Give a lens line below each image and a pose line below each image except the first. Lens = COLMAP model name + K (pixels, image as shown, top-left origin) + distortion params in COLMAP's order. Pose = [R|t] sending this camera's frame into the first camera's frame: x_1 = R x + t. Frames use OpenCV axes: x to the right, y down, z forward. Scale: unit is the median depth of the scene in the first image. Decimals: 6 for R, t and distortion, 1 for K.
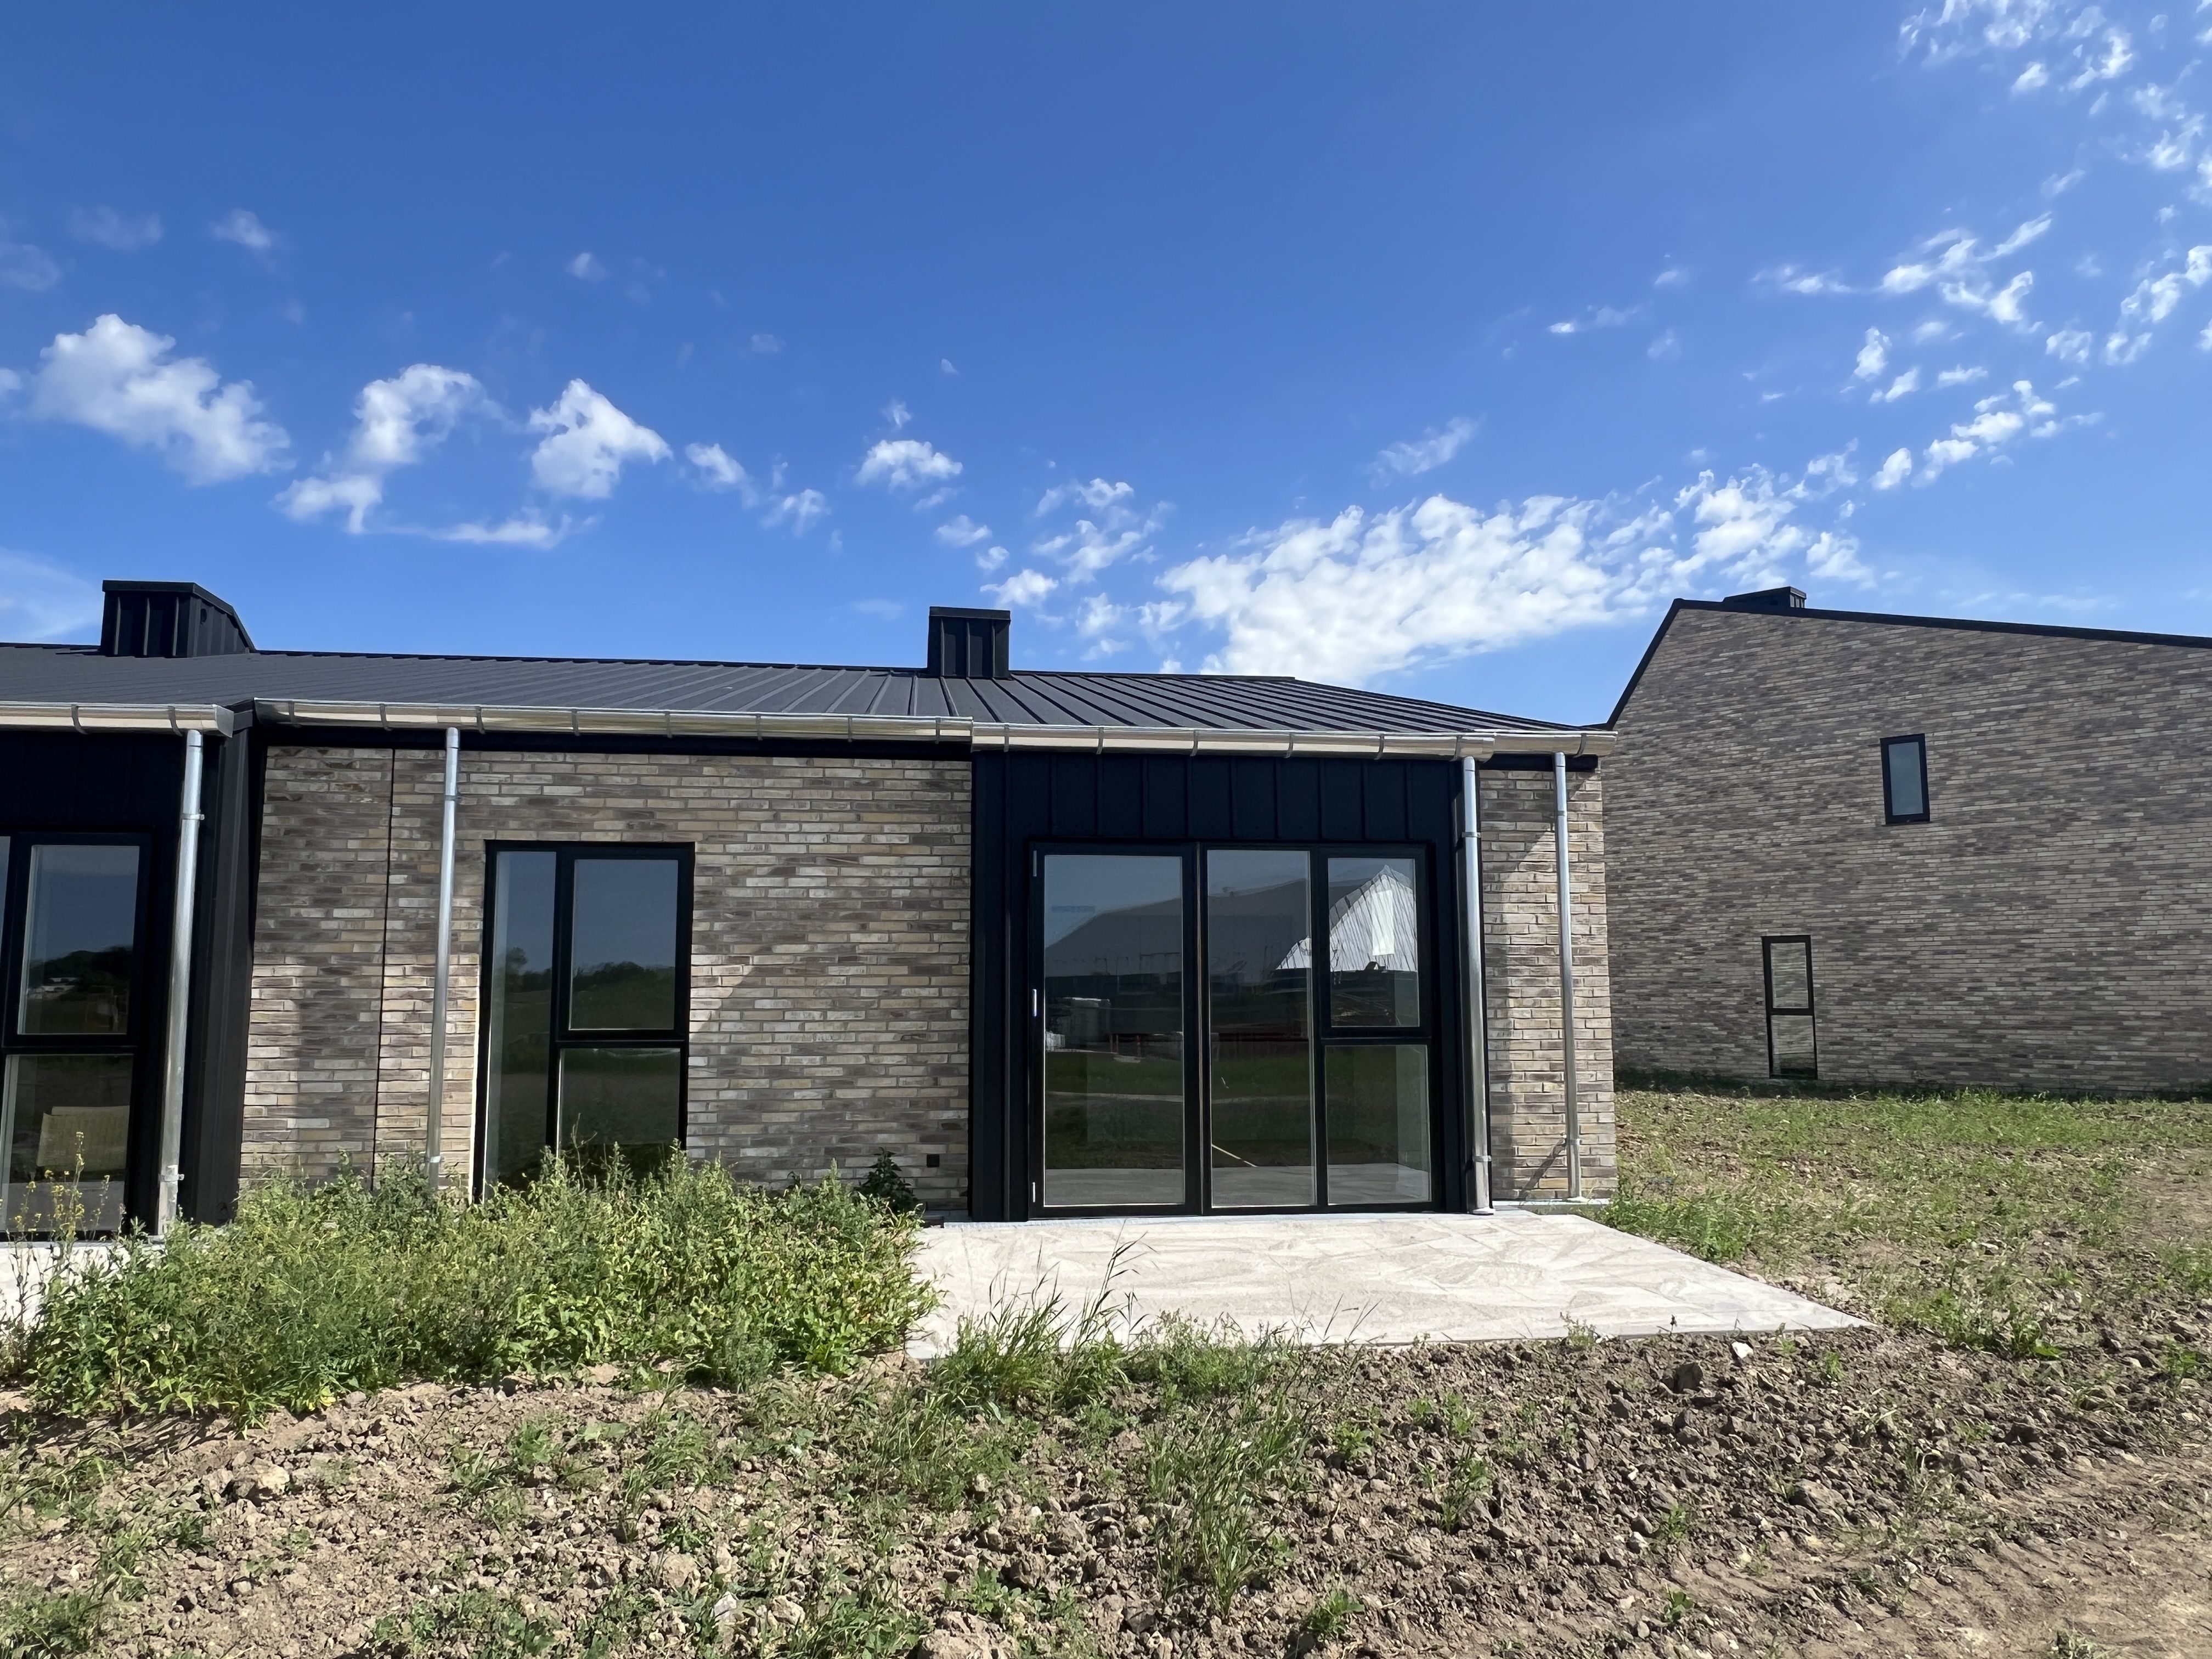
lens RADIAL K [[1437.9, 0, 1107.5], [0, 1437.9, 826.3], [0, 0, 1]] dist [0.001893, 0.005297]
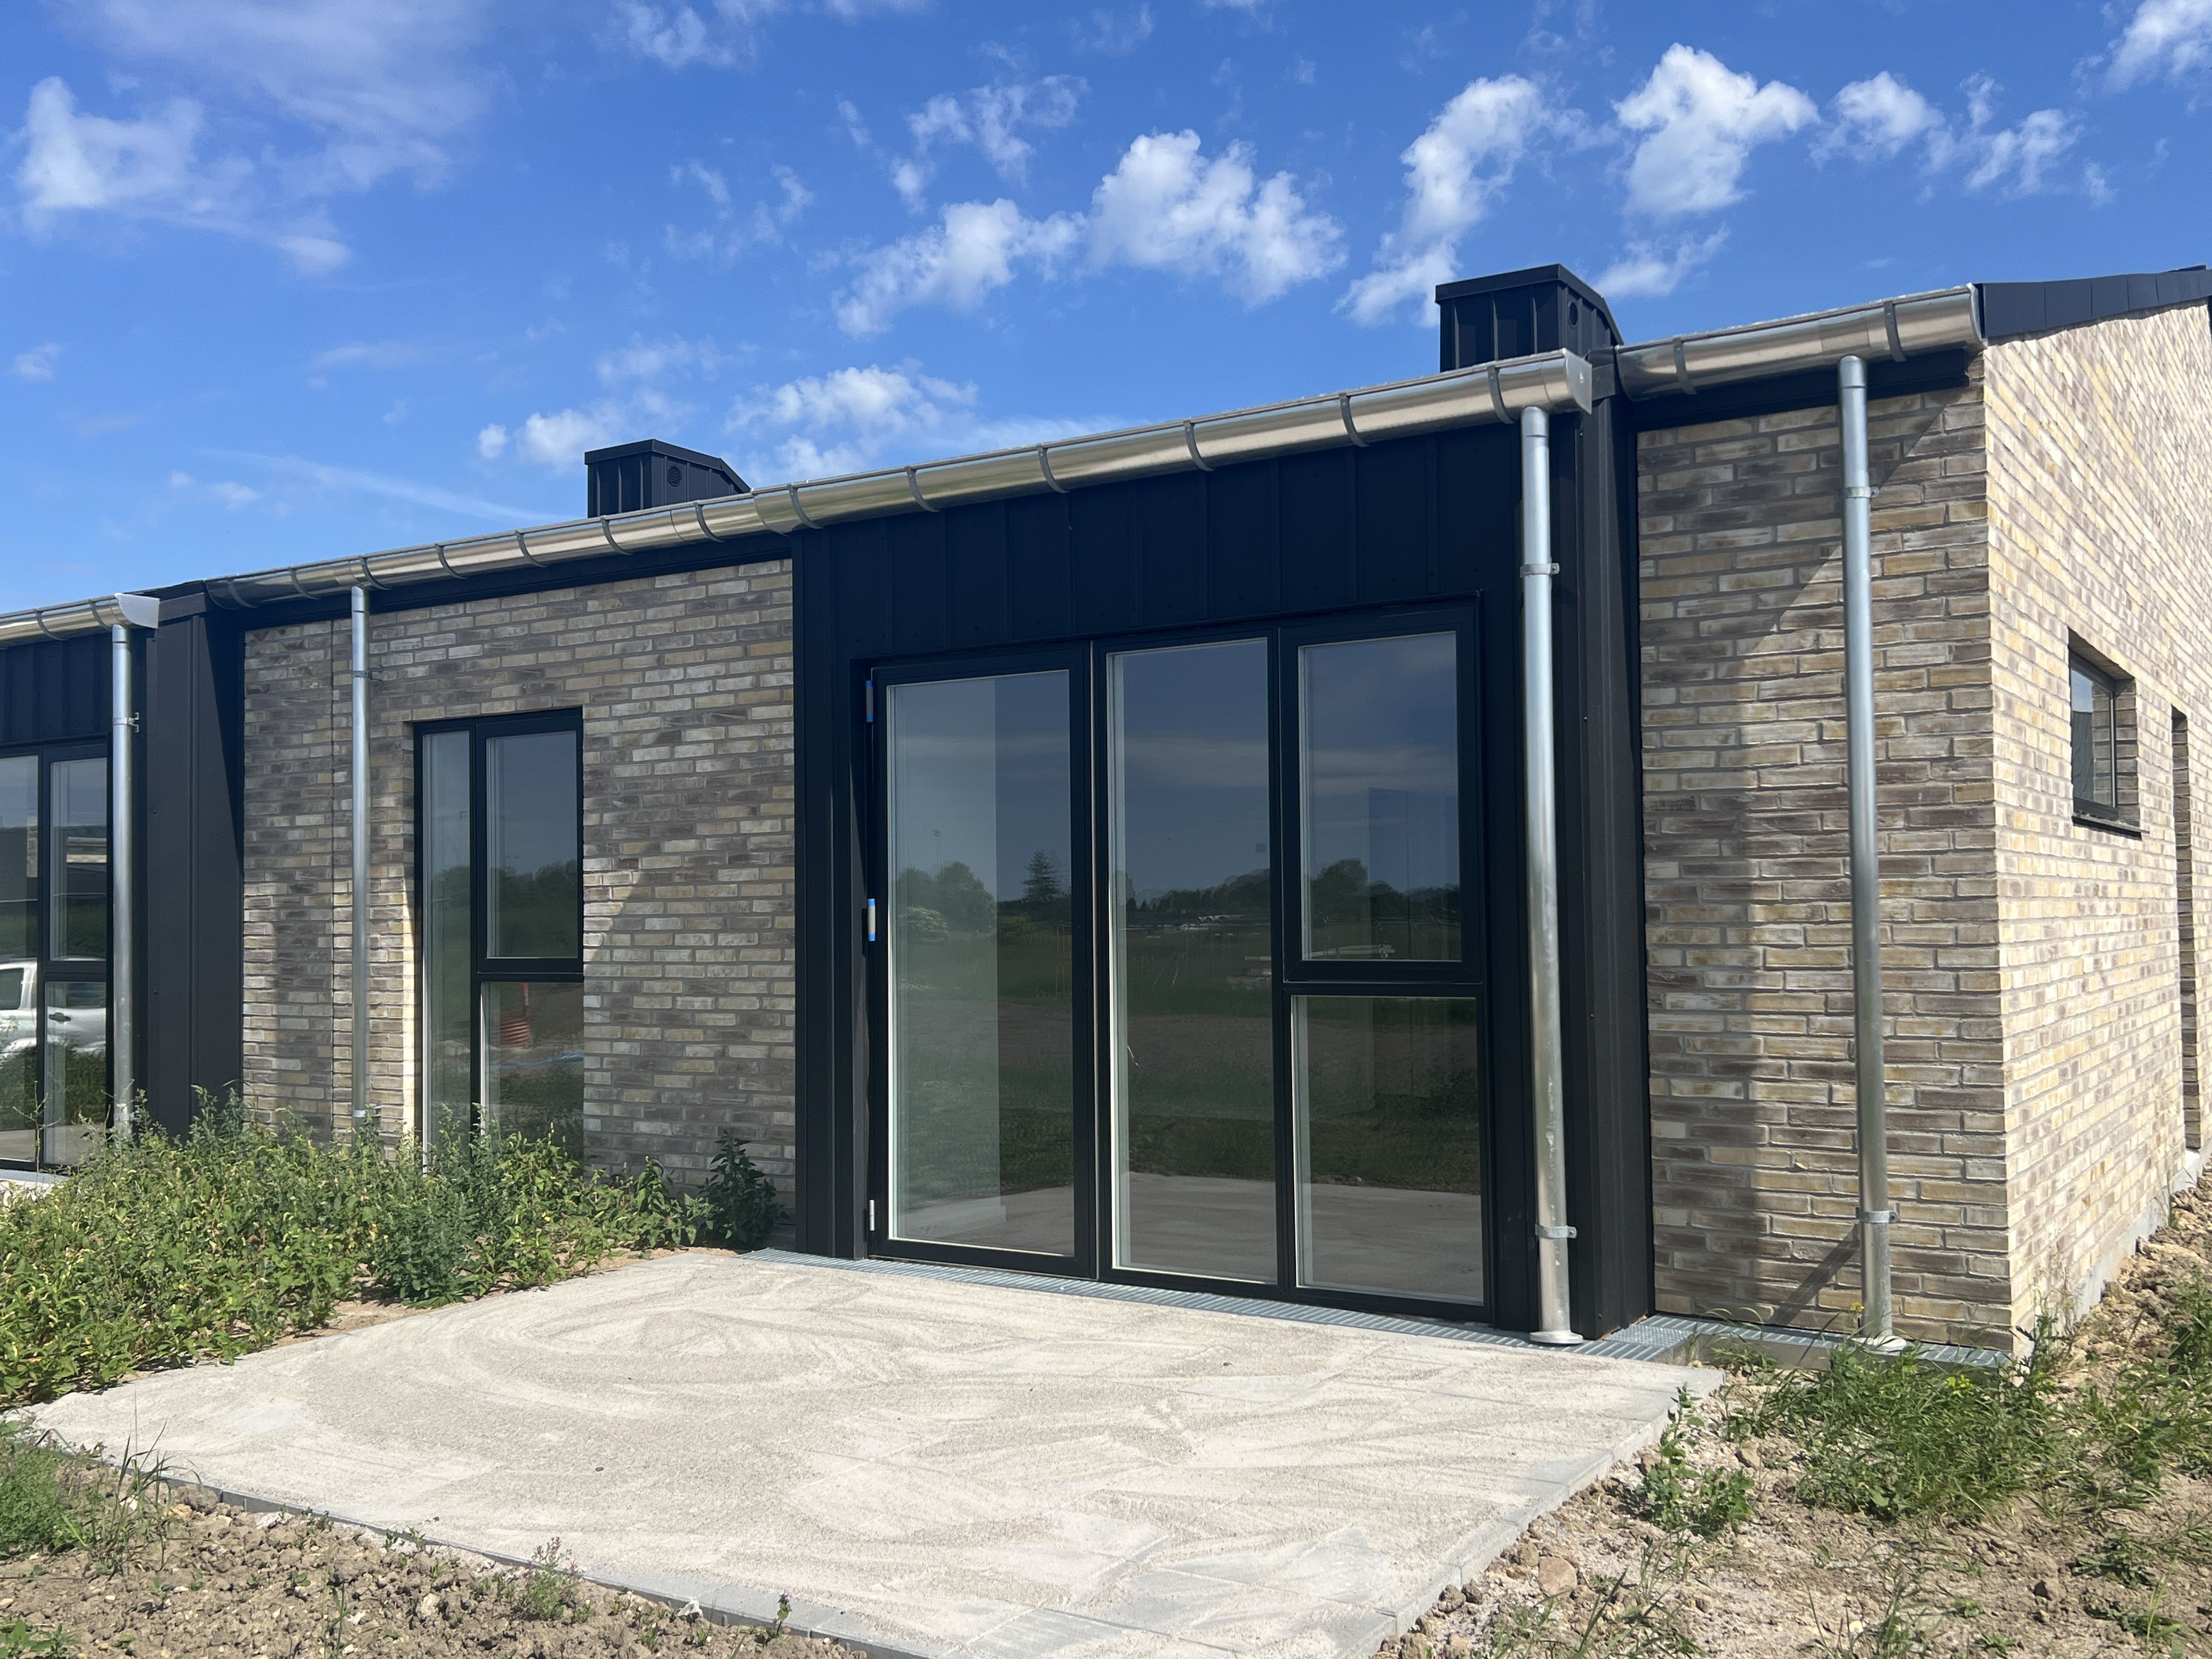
lens RADIAL K [[1976.7, 0, 1106.2], [0, 1976.7, 833.3], [0, 0, 1]] dist [0.069625, -0.053819]
pose [[0.766202, -0.034126, -0.641693, 0.566844], [0.086322, 0.995004, 0.050155, 0.048143], [0.636776, -0.093821, 0.765319, 0.387632]]
